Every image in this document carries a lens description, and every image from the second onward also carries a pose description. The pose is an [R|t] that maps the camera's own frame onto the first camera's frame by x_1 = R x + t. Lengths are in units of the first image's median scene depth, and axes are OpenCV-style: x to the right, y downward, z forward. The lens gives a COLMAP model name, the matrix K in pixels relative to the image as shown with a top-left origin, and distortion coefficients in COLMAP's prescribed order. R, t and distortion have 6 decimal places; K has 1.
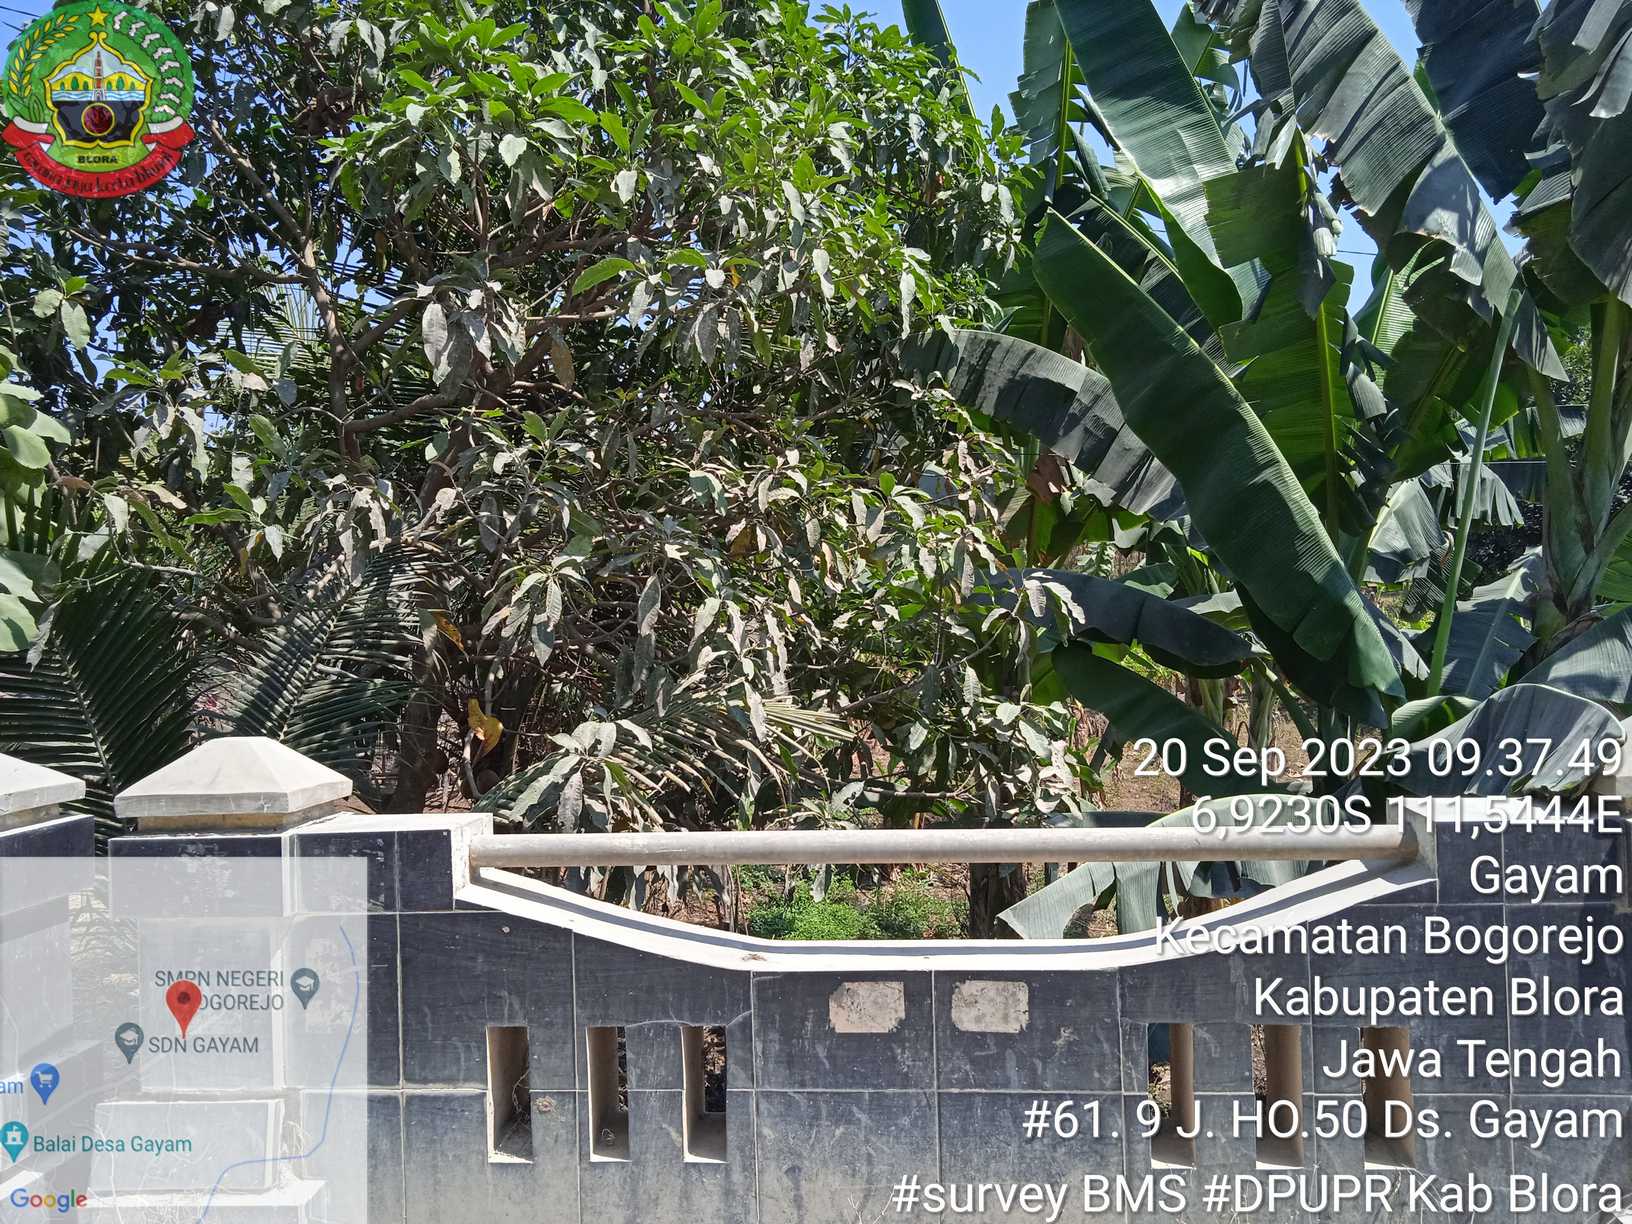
lens RADIAL K [[1344.9, 0, 826.9], [0, 1344.9, 613.6], [0, 0, 1]] dist [0.069380, -0.089470]
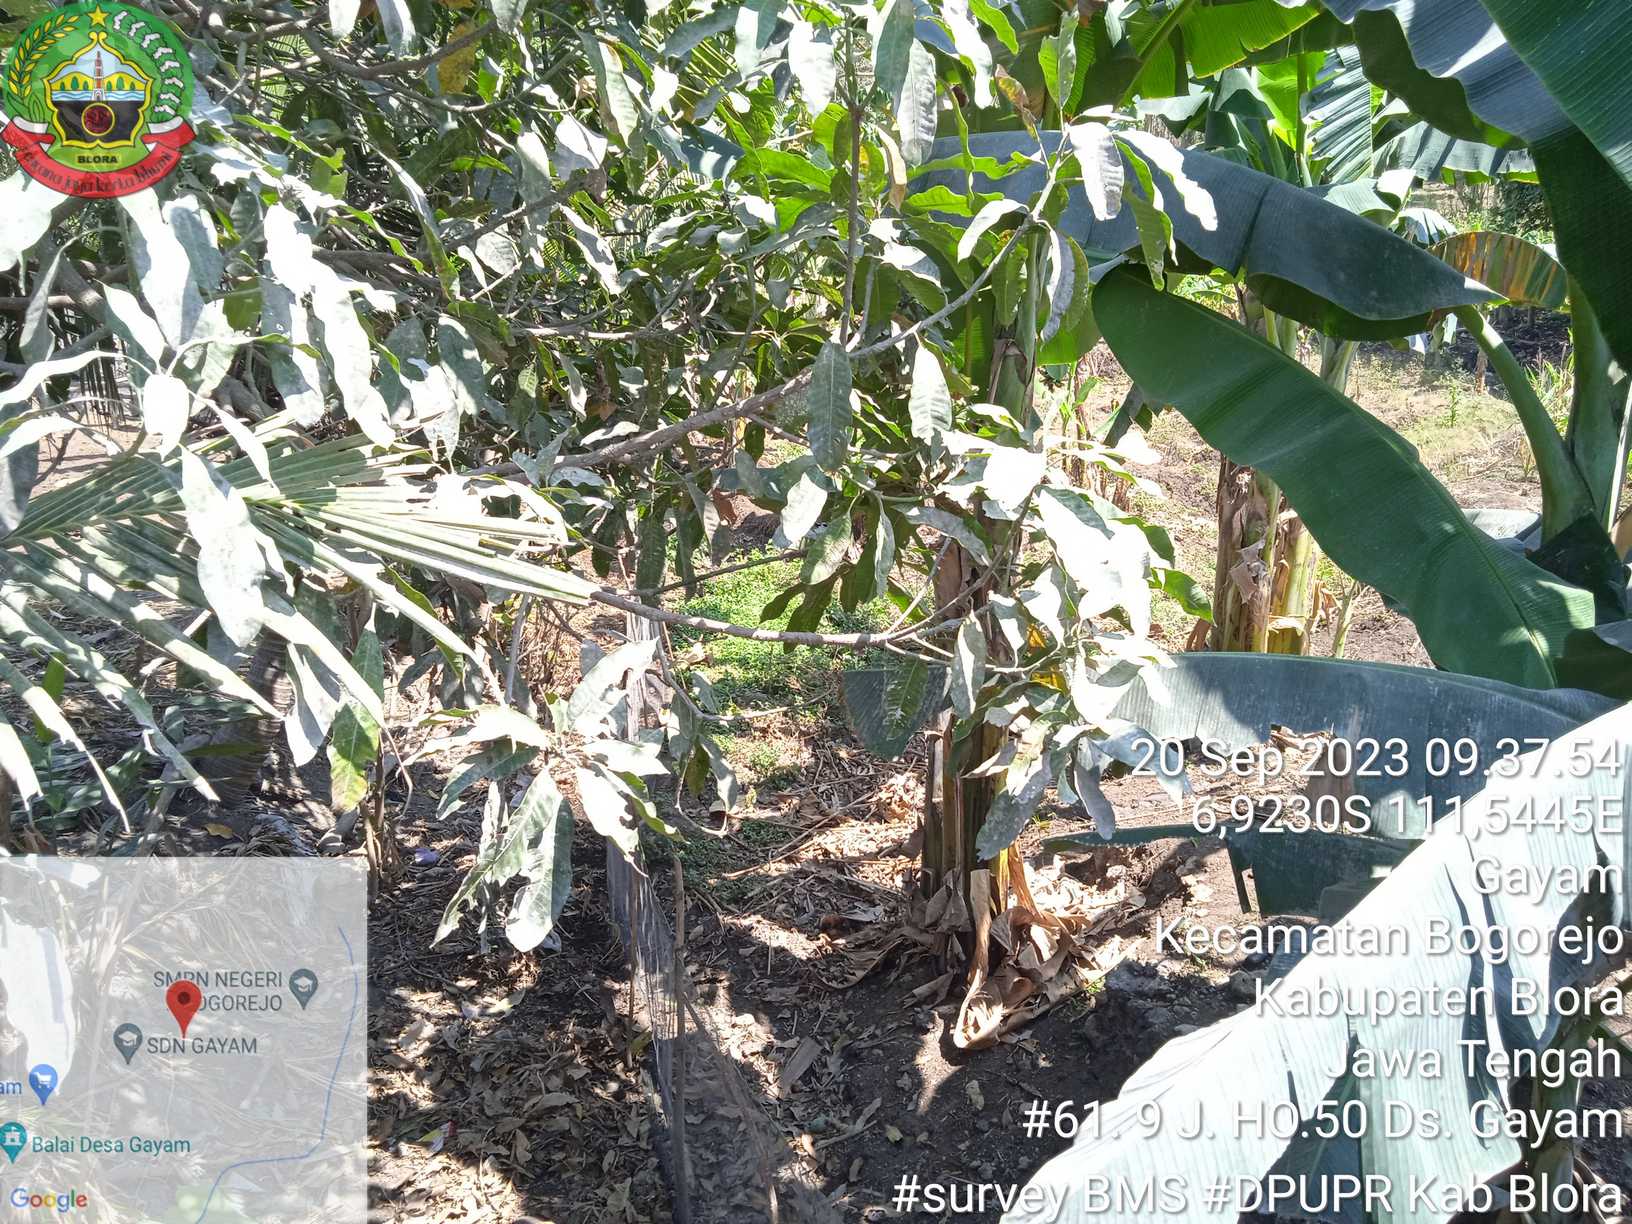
lens RADIAL K [[1344.9, 0, 826.9], [0, 1344.9, 613.6], [0, 0, 1]] dist [0.069380, -0.089470]
pose [[0.999925, 0.000236, 0.012252, 0.070698], [-0.003608, 0.961168, 0.275941, 0.003562], [-0.011711, -0.275964, 0.961096, 0.576109]]
